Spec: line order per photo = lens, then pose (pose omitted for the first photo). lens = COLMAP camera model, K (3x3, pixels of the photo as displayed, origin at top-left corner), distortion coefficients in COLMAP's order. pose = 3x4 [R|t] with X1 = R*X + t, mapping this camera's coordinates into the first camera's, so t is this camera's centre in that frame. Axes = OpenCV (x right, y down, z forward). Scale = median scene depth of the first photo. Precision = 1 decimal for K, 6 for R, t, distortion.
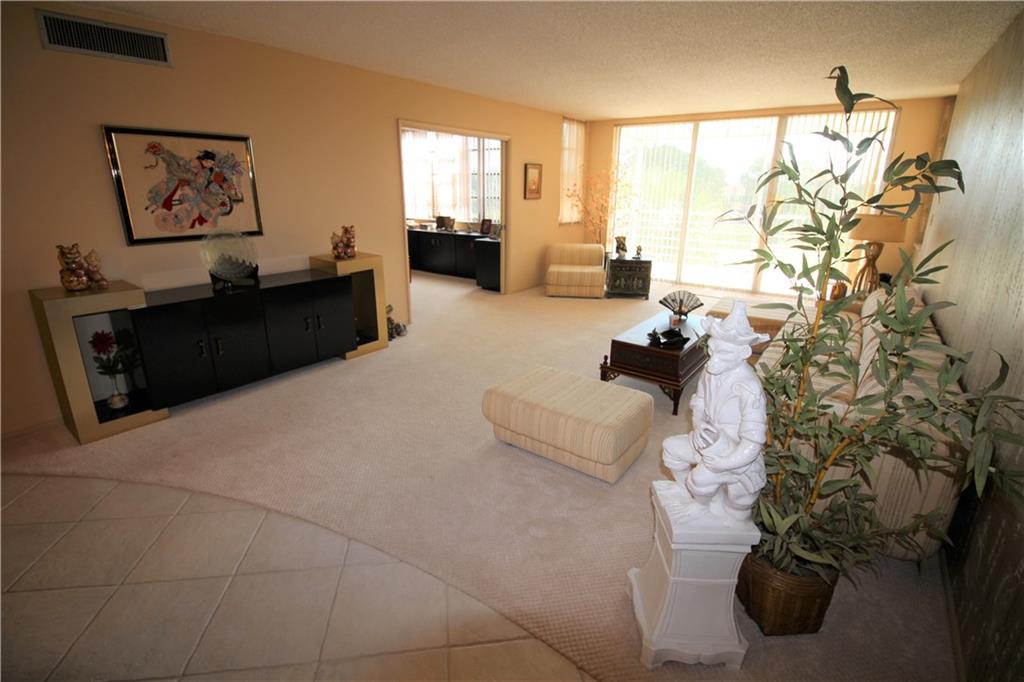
lens RADIAL K [[479.6, 0, 509.5], [0, 479.6, 336.1], [0, 0, 1]] dist [-0.013510, -0.001980]
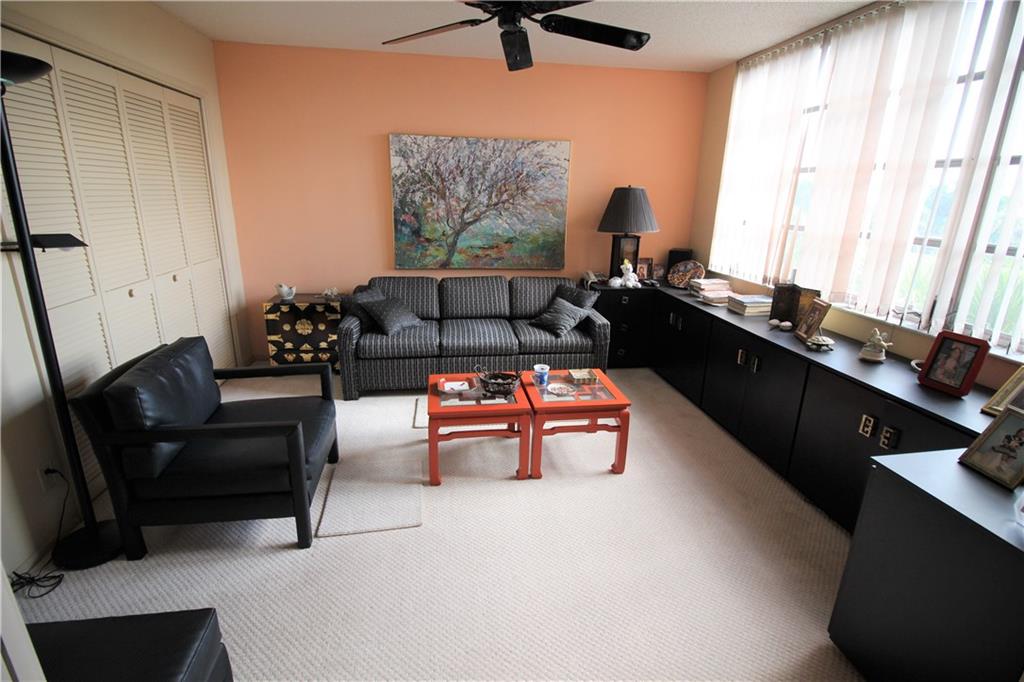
lens RADIAL K [[479.6, 0, 511.0], [0, 479.6, 339.9], [0, 0, 1]] dist [-0.013510, -0.001980]
pose [[0.700708, 0.209141, -0.682106, -0.093290], [-0.226619, 0.971801, 0.065166, -0.426885], [0.676500, 0.108916, 0.728344, 1.380258]]
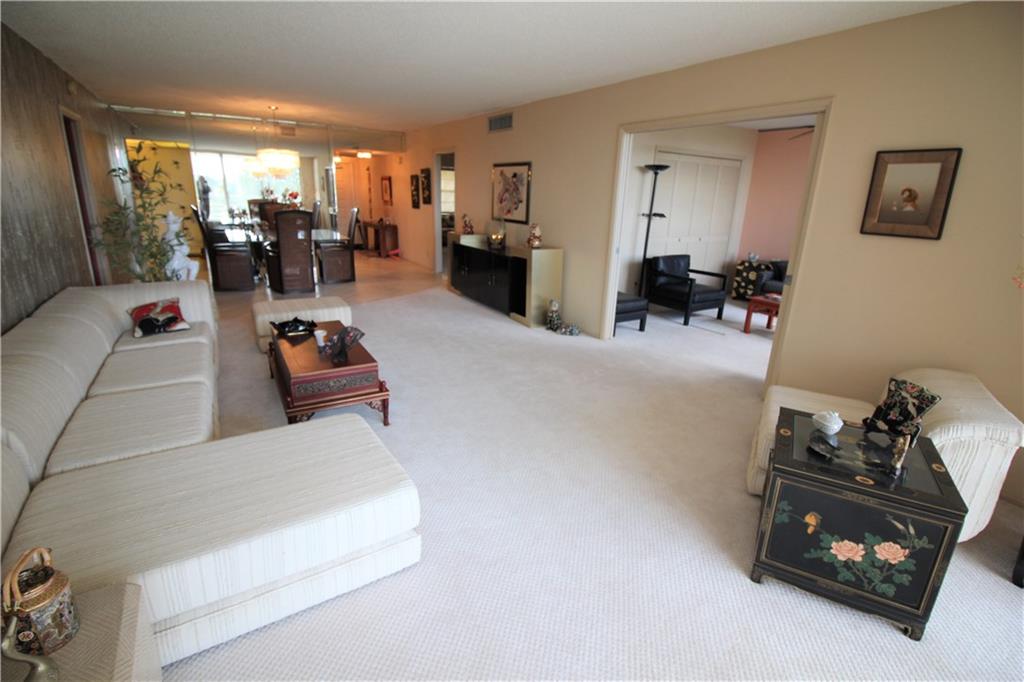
lens RADIAL K [[479.6, 0, 516.0], [0, 479.6, 337.8], [0, 0, 1]] dist [-0.013510, -0.001980]
pose [[-0.362469, 0.243483, -0.899629, 1.029982], [-0.321651, 0.873282, 0.365949, -0.465569], [0.874732, 0.422012, -0.238221, 1.552661]]
